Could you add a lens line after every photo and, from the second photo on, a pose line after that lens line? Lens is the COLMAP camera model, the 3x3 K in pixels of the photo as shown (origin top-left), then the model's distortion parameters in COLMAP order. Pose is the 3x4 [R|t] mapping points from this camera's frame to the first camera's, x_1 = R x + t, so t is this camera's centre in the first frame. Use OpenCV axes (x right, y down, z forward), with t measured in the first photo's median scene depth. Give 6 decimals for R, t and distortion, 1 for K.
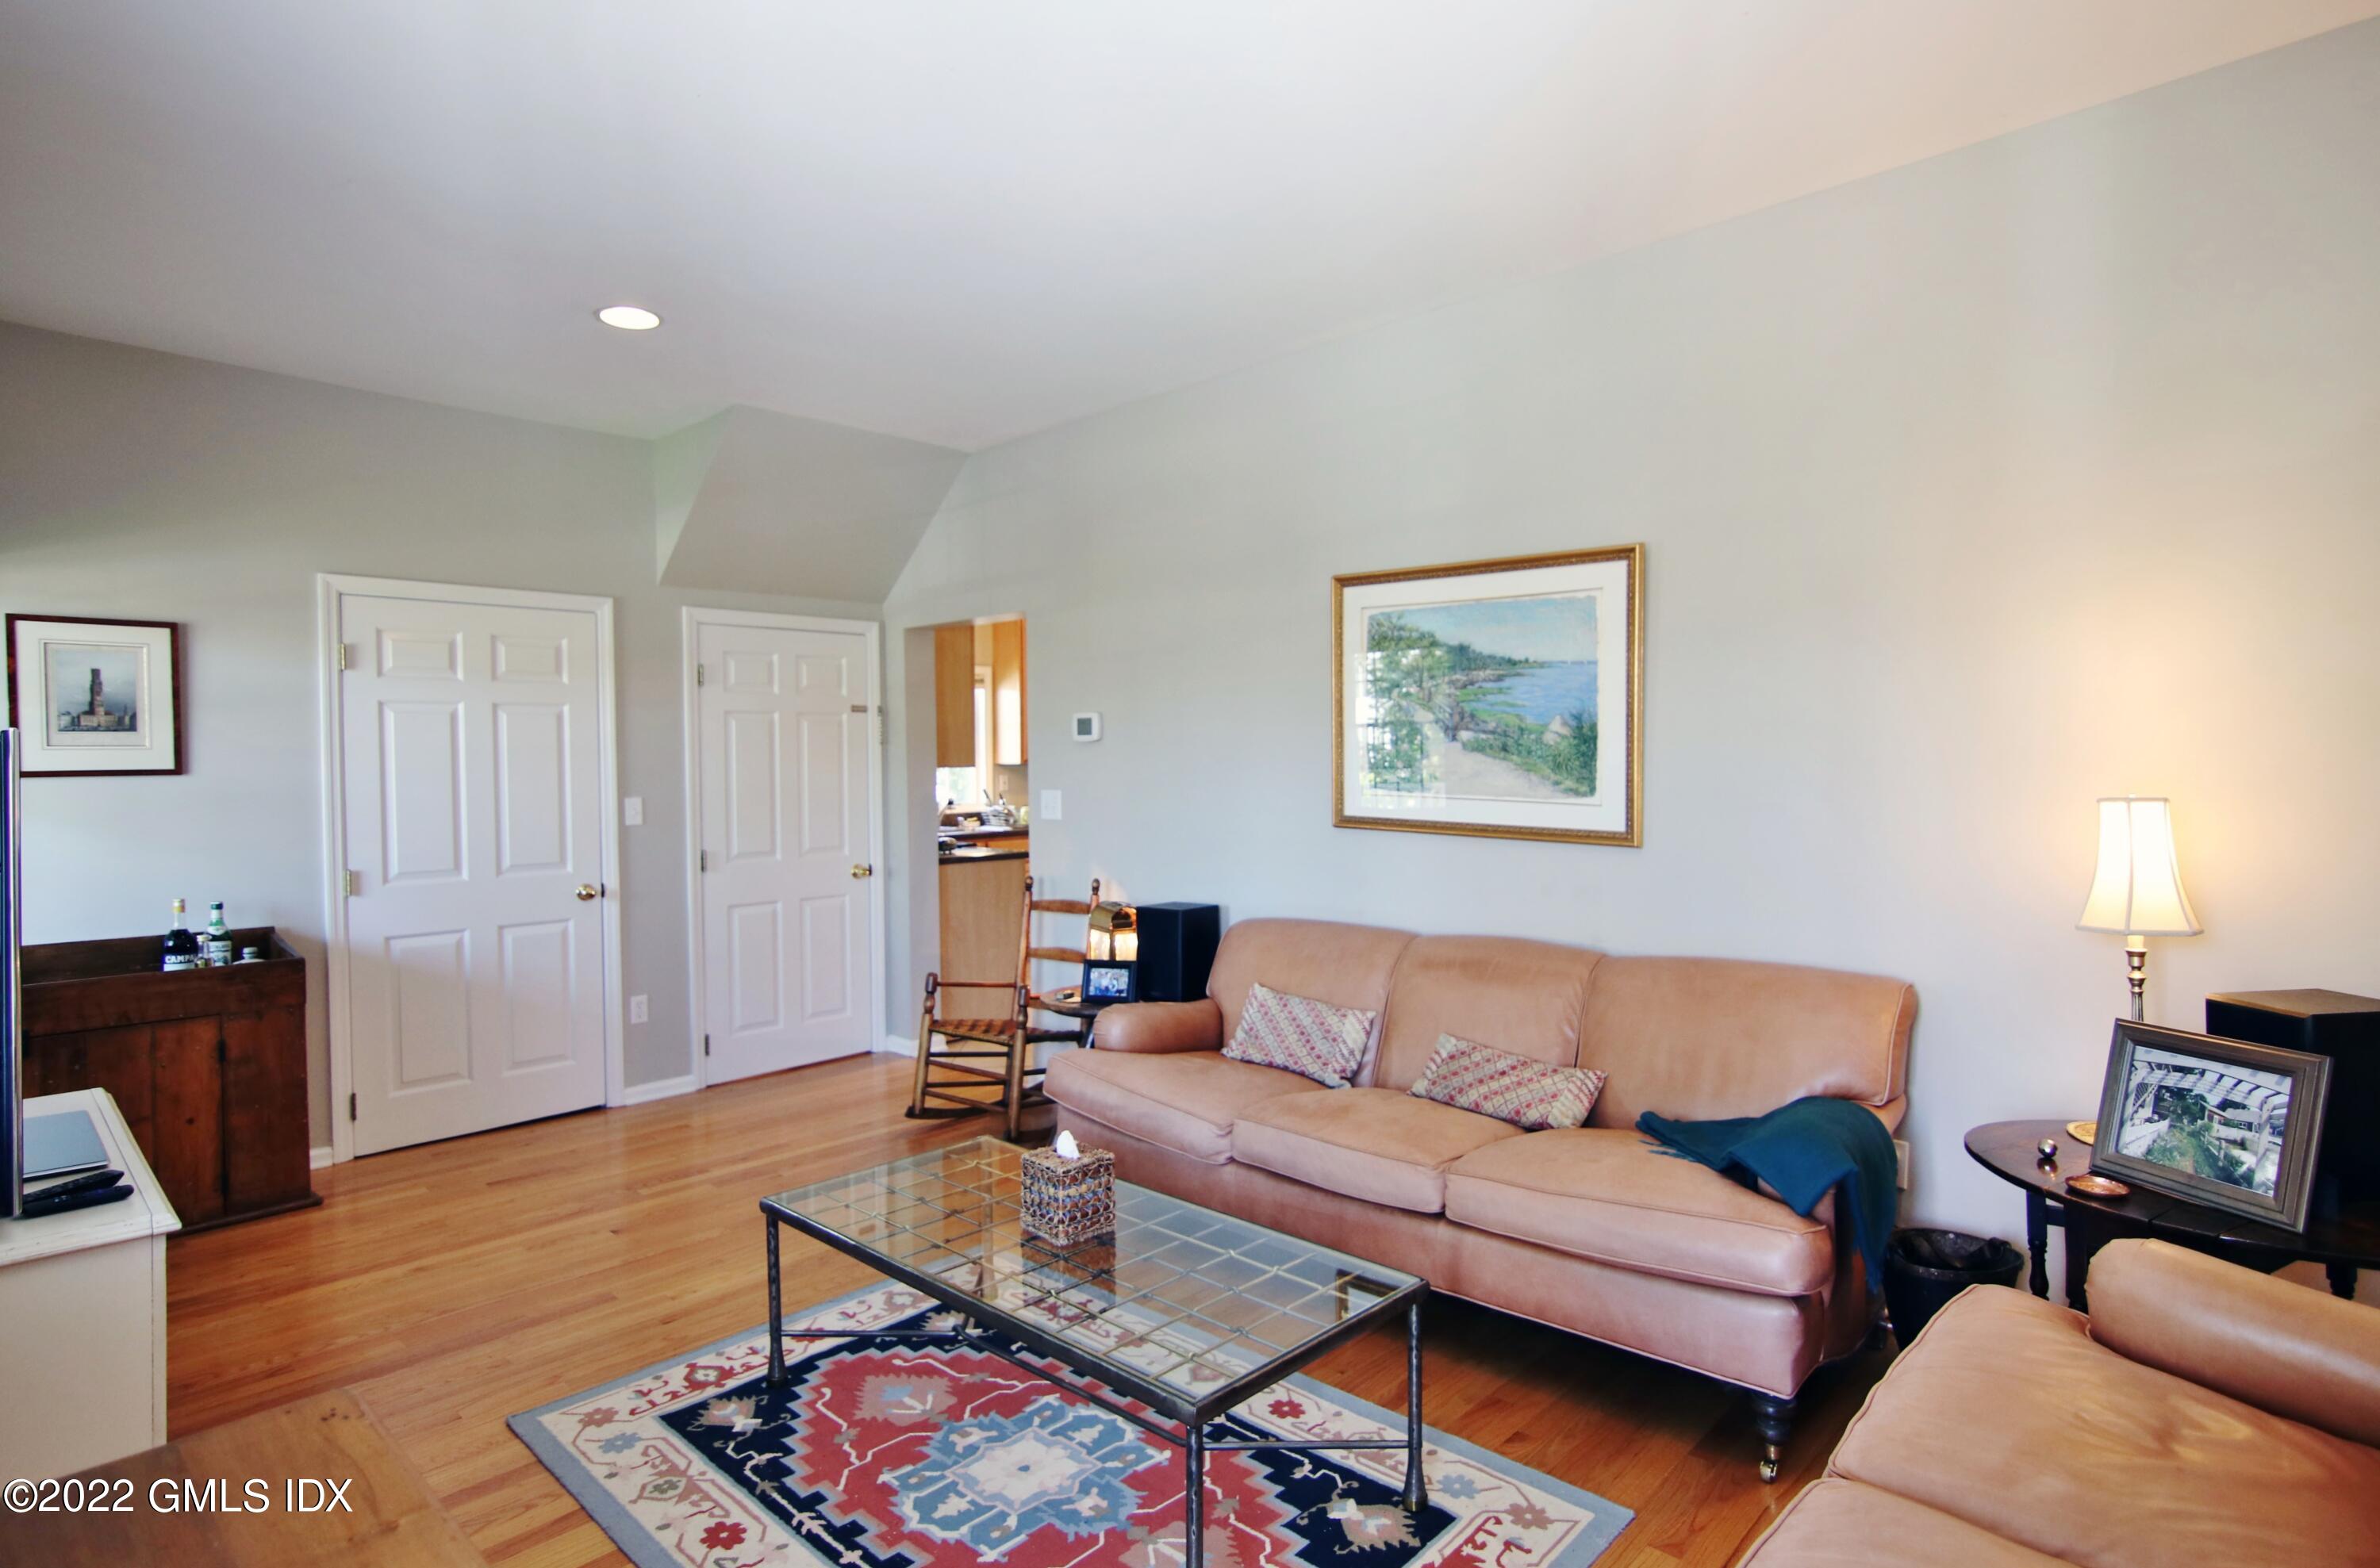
lens RADIAL K [[1234.2, 0, 1187.7], [0, 1234.2, 772.2], [0, 0, 1]] dist [0.004048, 0.001569]
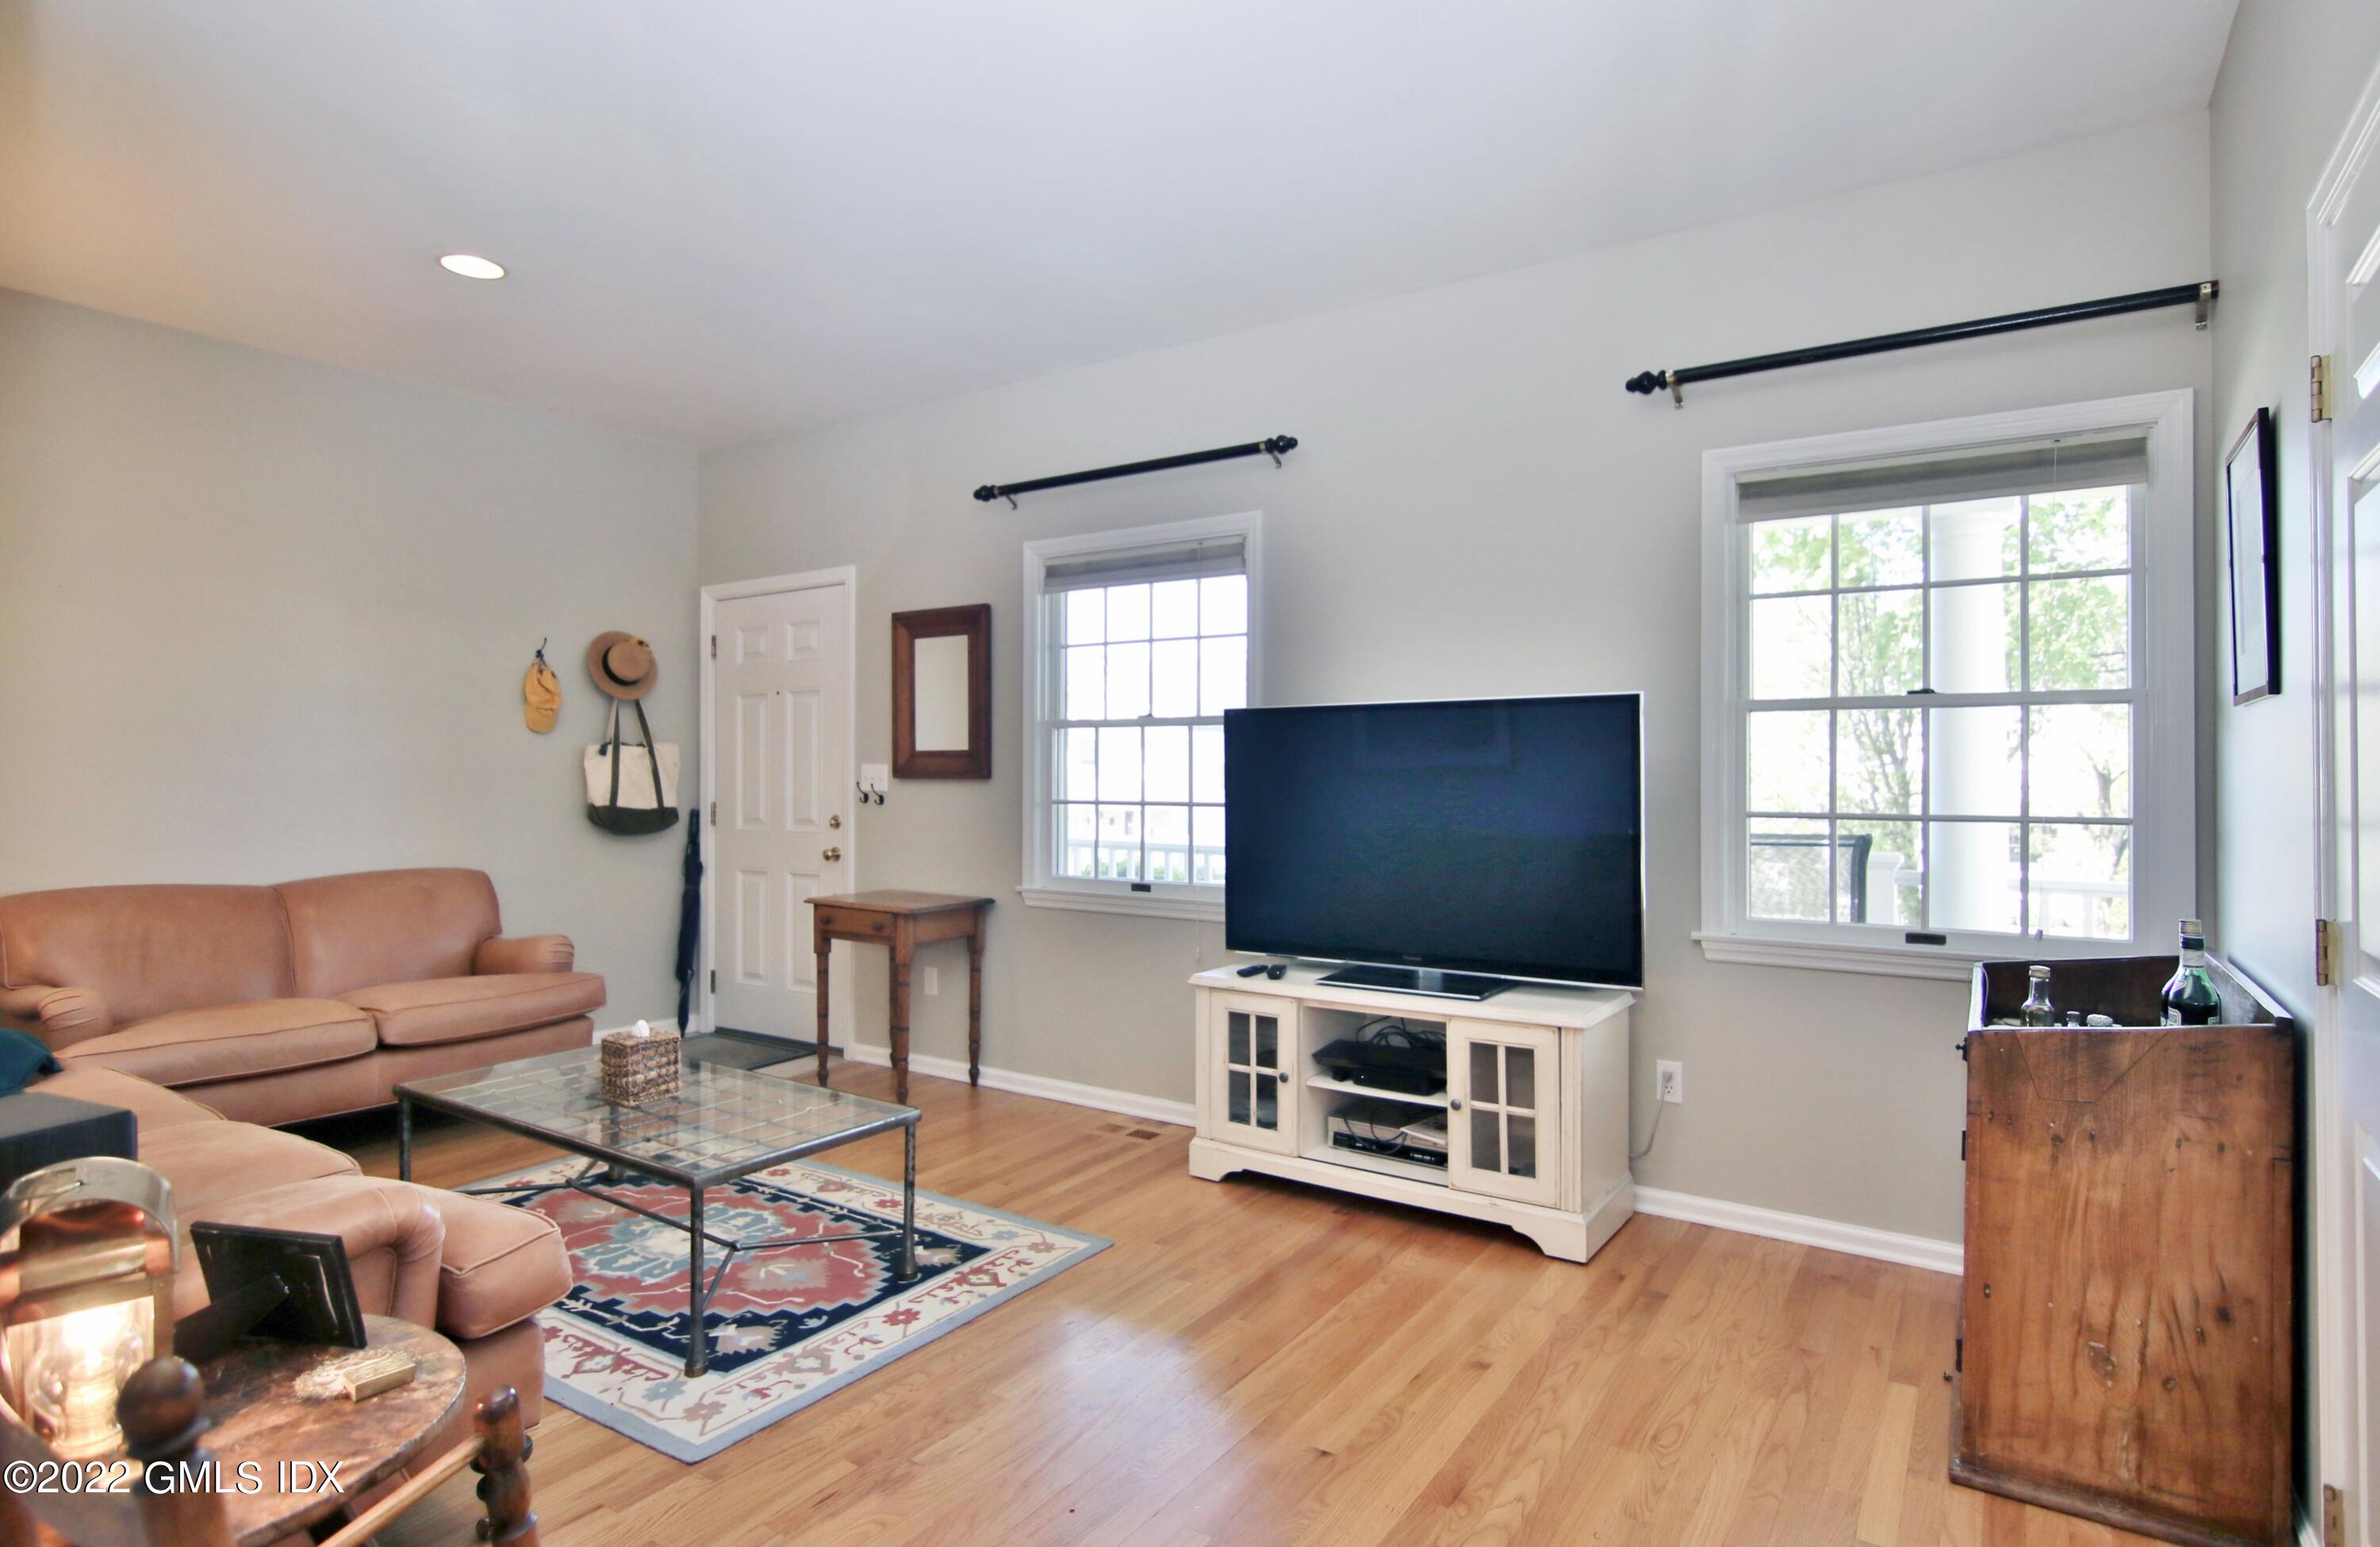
lens RADIAL K [[1226.4, 0, 1187.2], [0, 1226.4, 765.0], [0, 0, 1]] dist [-0.004790, -0.000826]
pose [[-0.985551, 0.012955, -0.168883, -0.278902], [0.012804, 0.999916, 0.001984, 0.026321], [0.168895, -0.000207, -0.985634, 1.483159]]
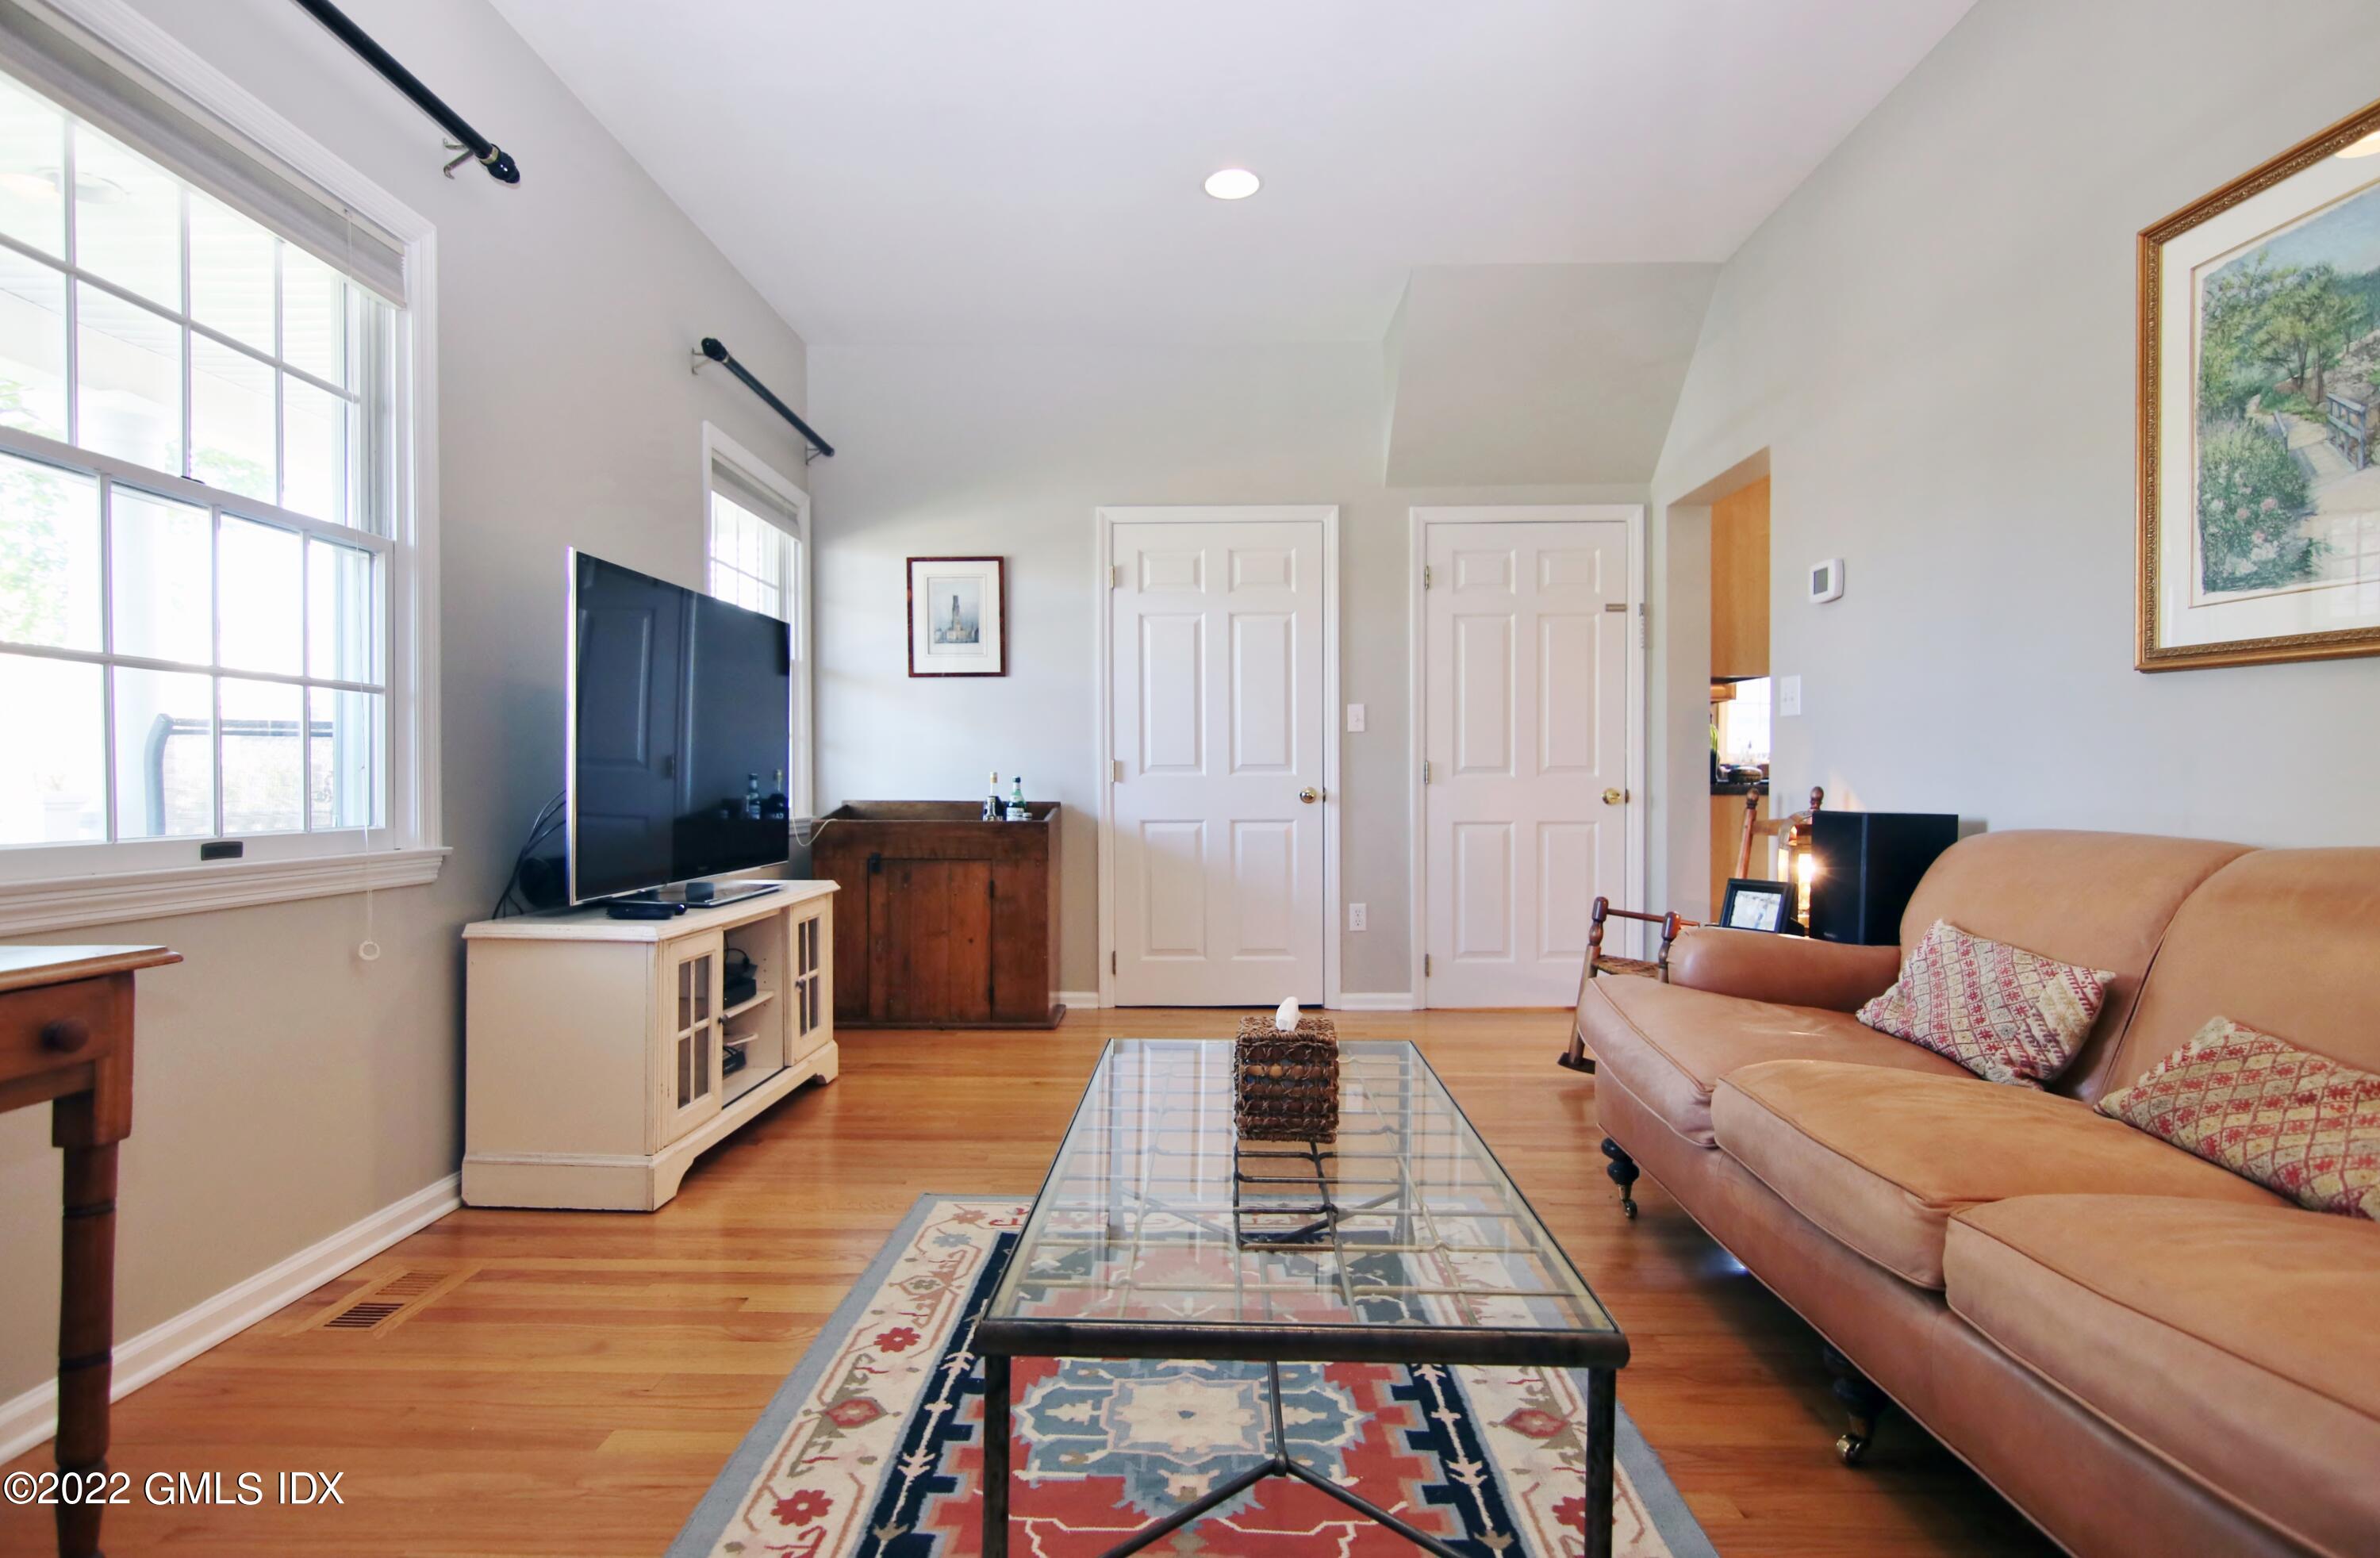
lens RADIAL K [[1234.3, 0, 1184.5], [0, 1234.3, 798.1], [0, 0, 1]] dist [-0.004508, 0.000378]
pose [[0.672067, 0.023659, -0.740112, 0.257484], [-0.013330, 0.999714, 0.019853, 0.102508], [0.740370, -0.003477, 0.672190, 0.298353]]
